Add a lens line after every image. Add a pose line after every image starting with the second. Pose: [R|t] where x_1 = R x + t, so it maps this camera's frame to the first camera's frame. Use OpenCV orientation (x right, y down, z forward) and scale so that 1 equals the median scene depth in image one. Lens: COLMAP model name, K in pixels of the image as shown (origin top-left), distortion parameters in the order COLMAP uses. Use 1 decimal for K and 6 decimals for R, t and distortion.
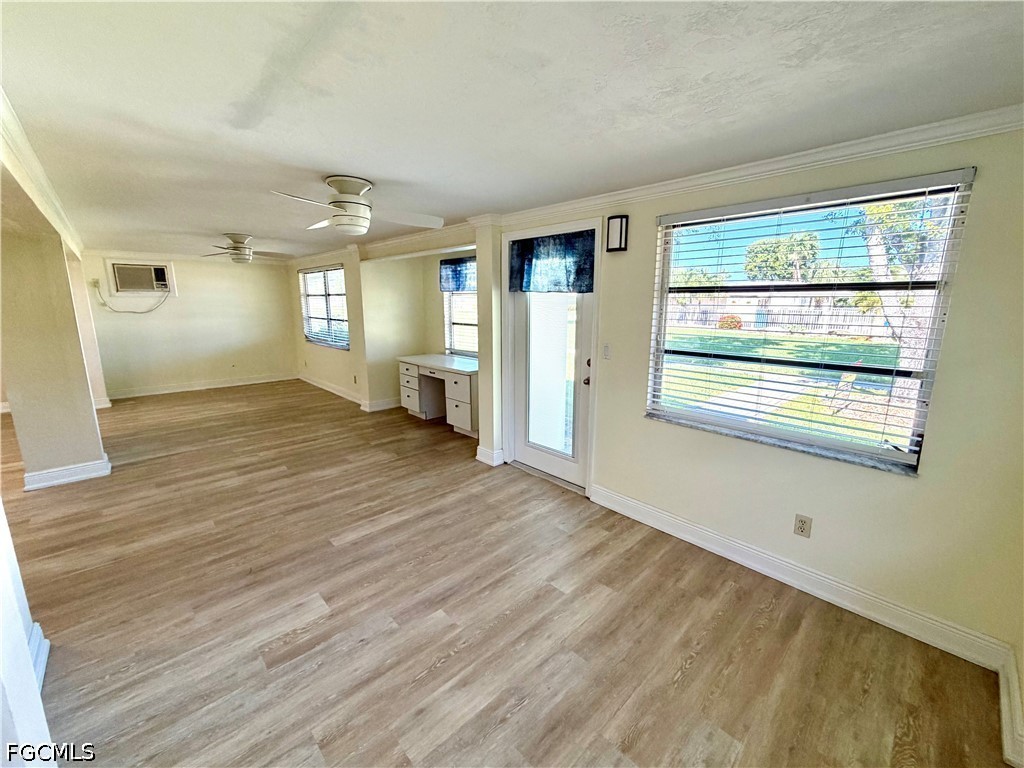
lens RADIAL K [[417.3, 0, 512.0], [0, 417.3, 384.0], [0, 0, 1]] dist [0.001102, -0.000082]
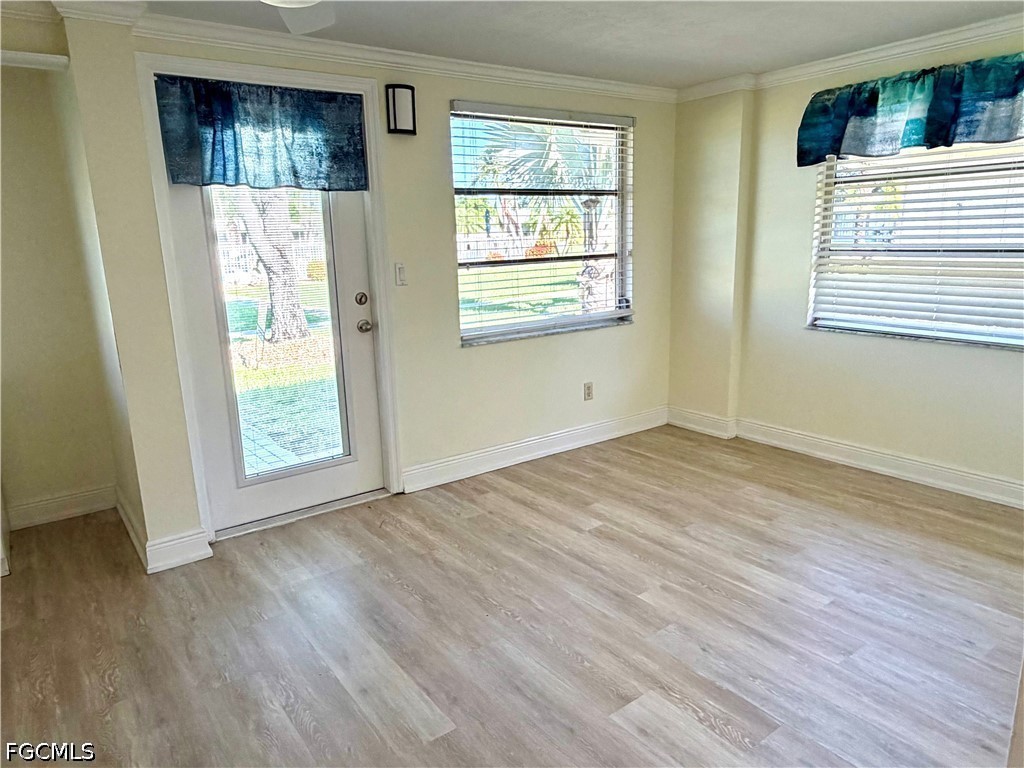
lens RADIAL K [[667.9, 0, 512.0], [0, 667.9, 384.0], [0, 0, 1]] dist [0.001801, -0.002343]
pose [[0.129693, -0.225804, 0.965501, -0.883666], [0.222207, 0.955578, 0.193635, -0.078007], [-0.966335, 0.189428, 0.174107, 0.643505]]
